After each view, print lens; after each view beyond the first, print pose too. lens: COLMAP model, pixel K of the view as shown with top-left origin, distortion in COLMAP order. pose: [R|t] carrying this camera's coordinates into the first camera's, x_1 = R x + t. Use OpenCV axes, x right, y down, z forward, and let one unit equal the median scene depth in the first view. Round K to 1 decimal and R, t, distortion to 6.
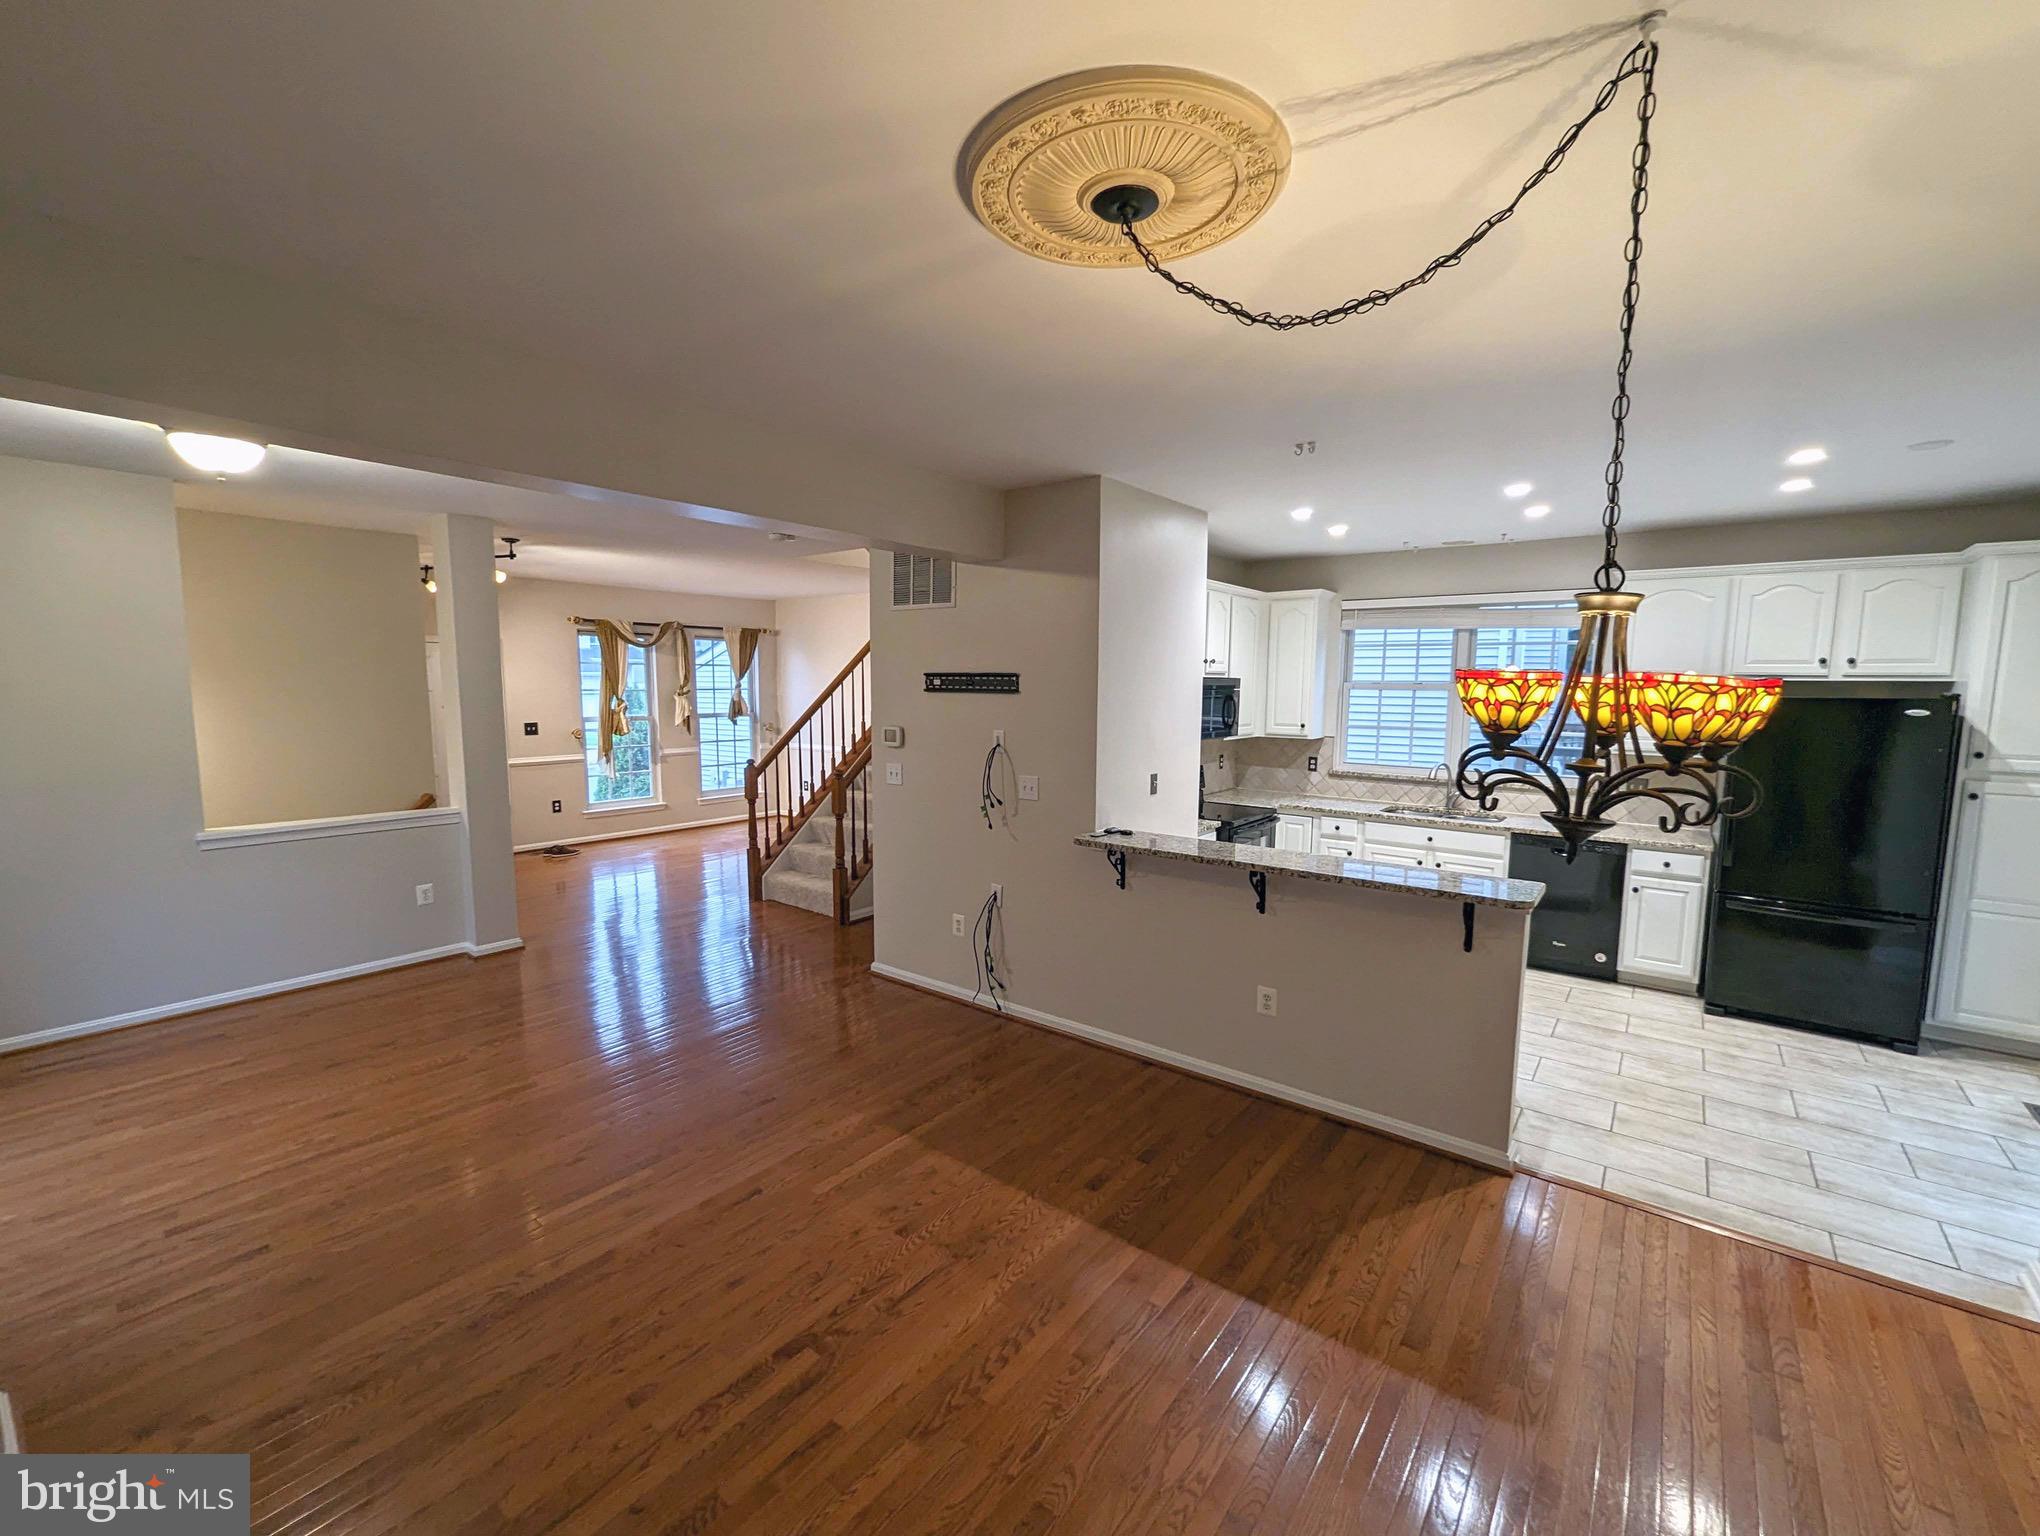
lens RADIAL K [[845.8, 0, 1029.4], [0, 845.8, 774.9], [0, 0, 1]] dist [0.000152, 0.000013]
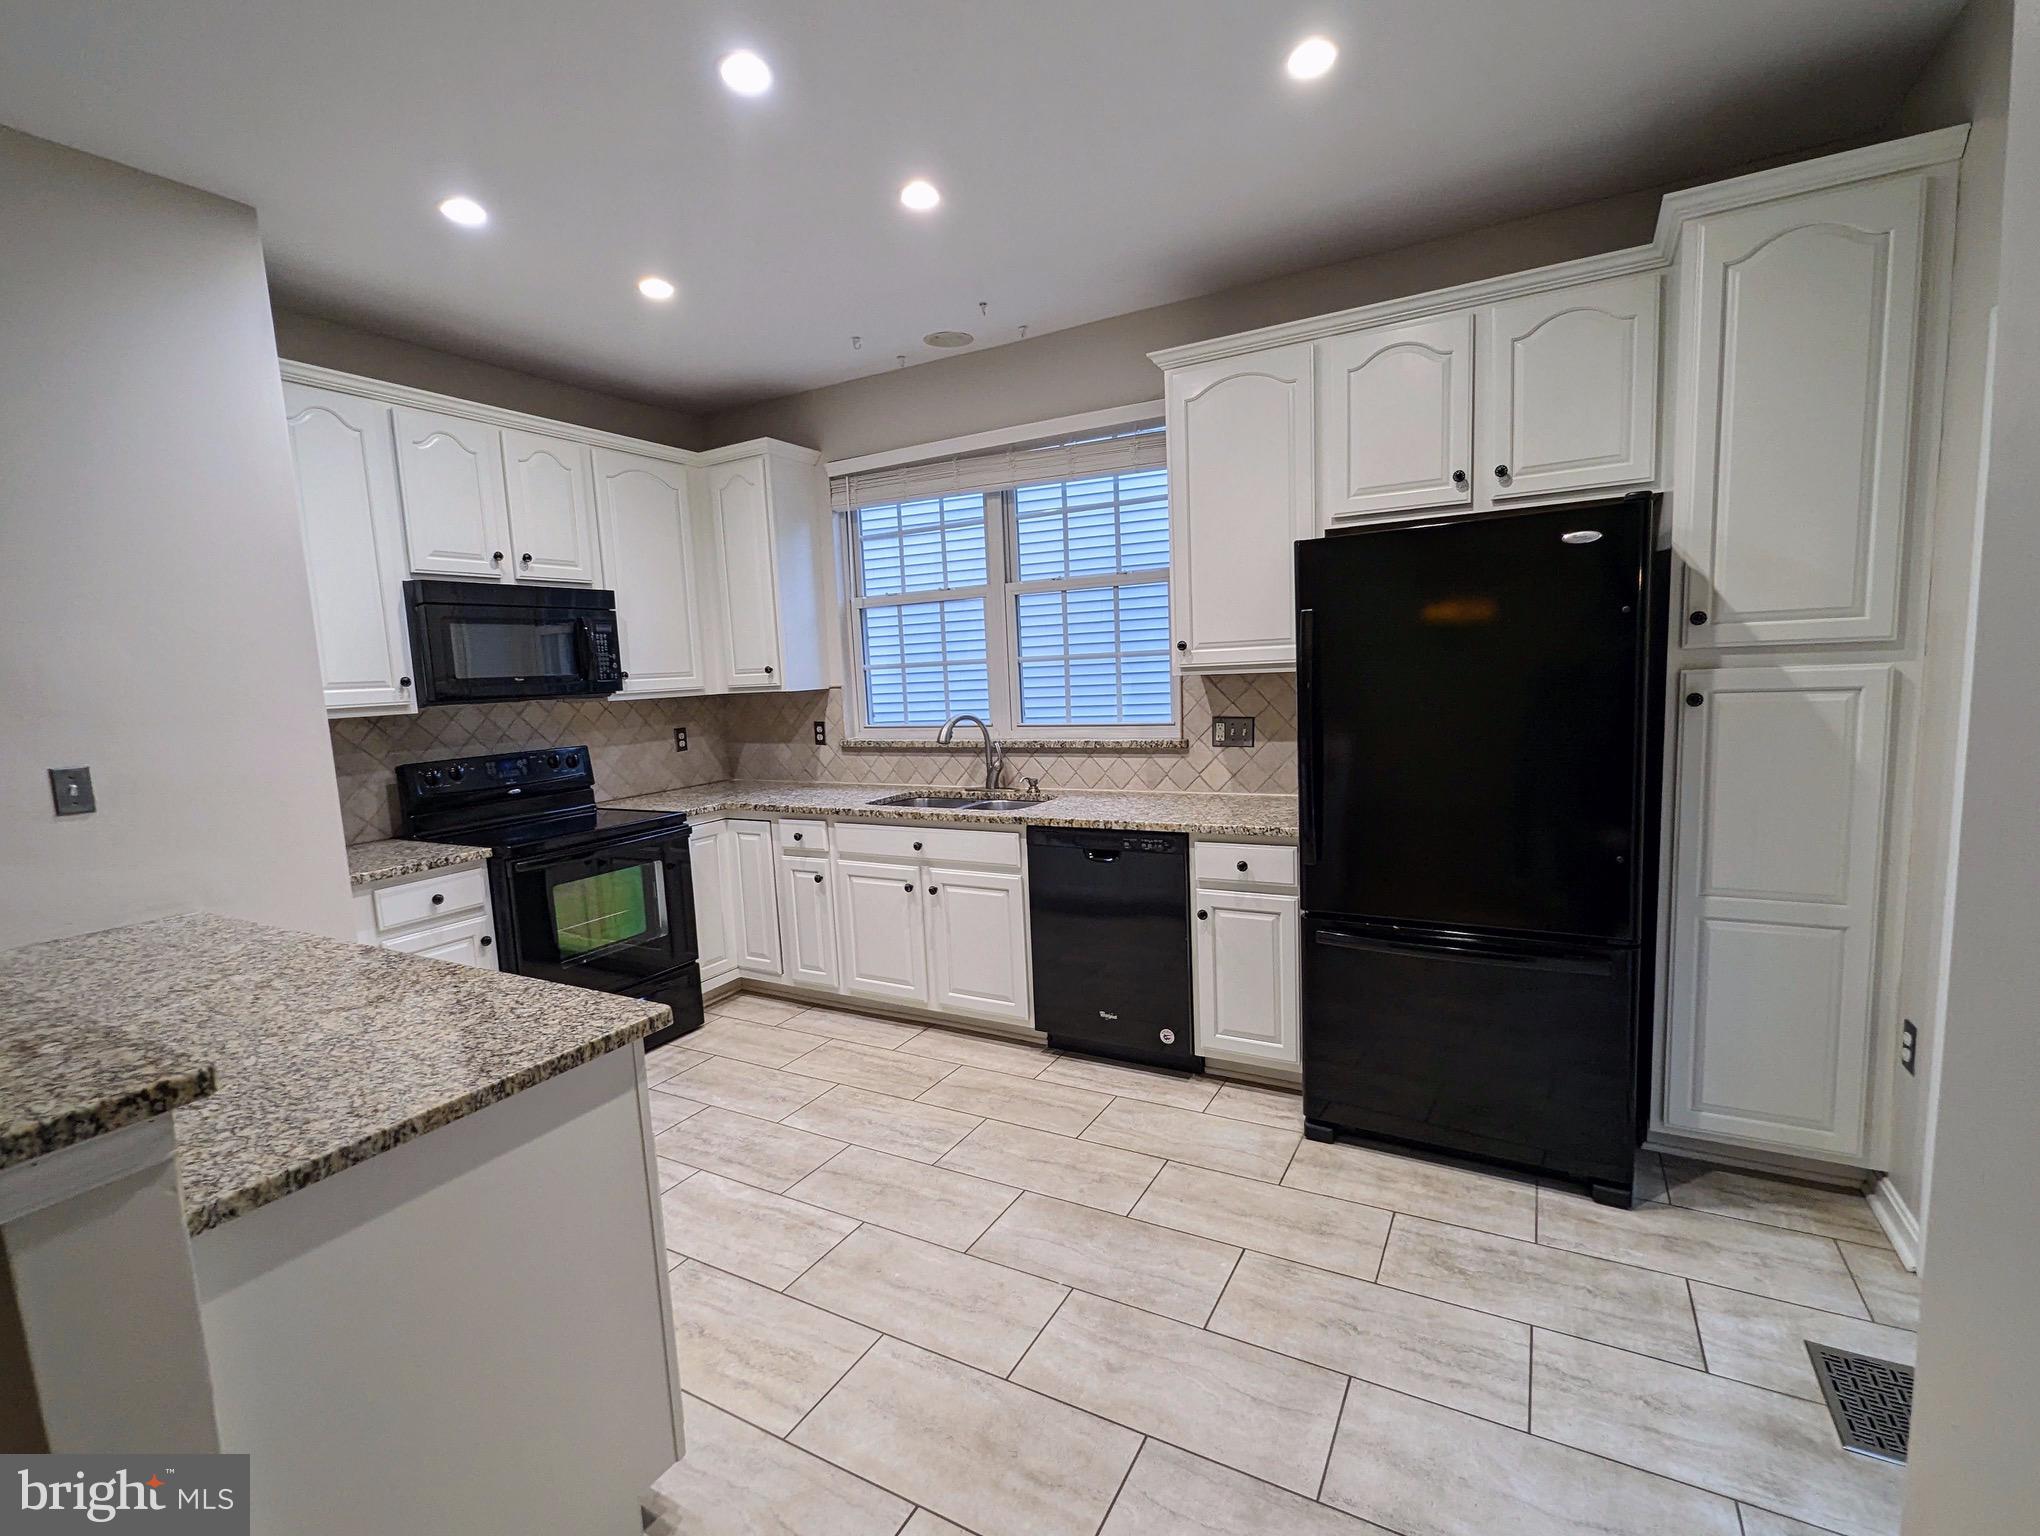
lens RADIAL K [[923.5, 0, 1027.0], [0, 923.5, 779.2], [0, 0, 1]] dist [-0.002312, -0.000128]
pose [[0.987359, -0.072508, 0.140940, 0.538688], [0.071351, 0.997363, 0.013251, 0.031808], [-0.141529, -0.003027, 0.989929, 0.427819]]
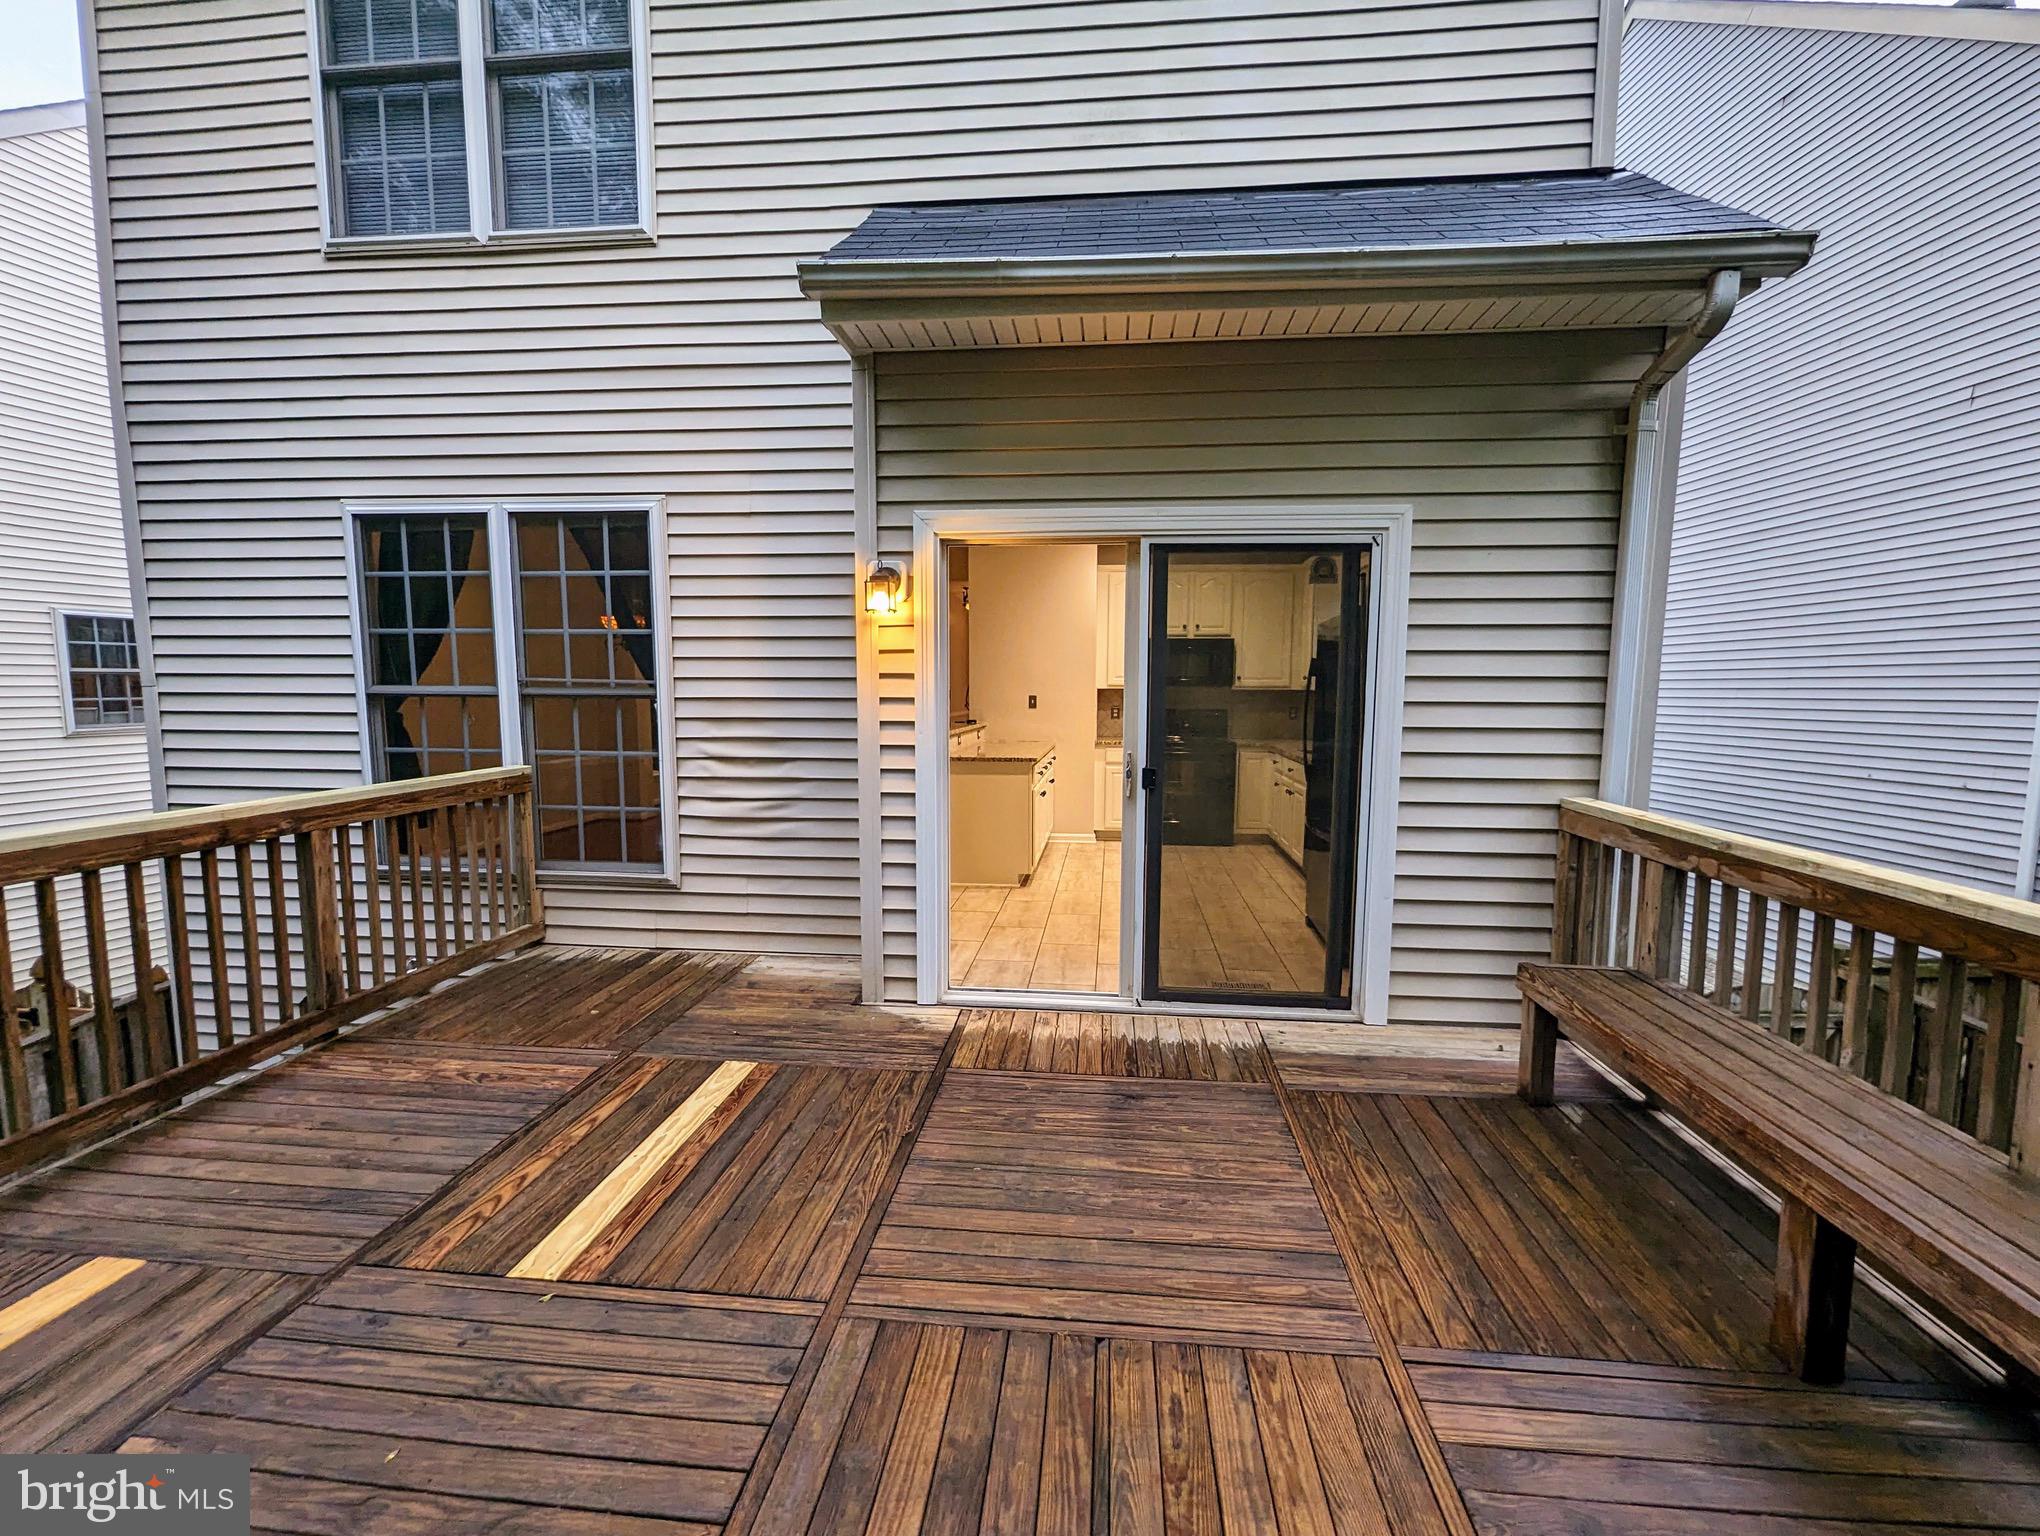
lens RADIAL K [[871.4, 0, 1029.9], [0, 871.4, 775.8], [0, 0, 1]] dist [0.001840, 0.000325]
pose [[0.525172, 0.081870, -0.847049, 1.499478], [-0.097959, 0.994561, 0.035393, 0.088914], [0.845339, 0.064388, 0.530336, 0.099572]]
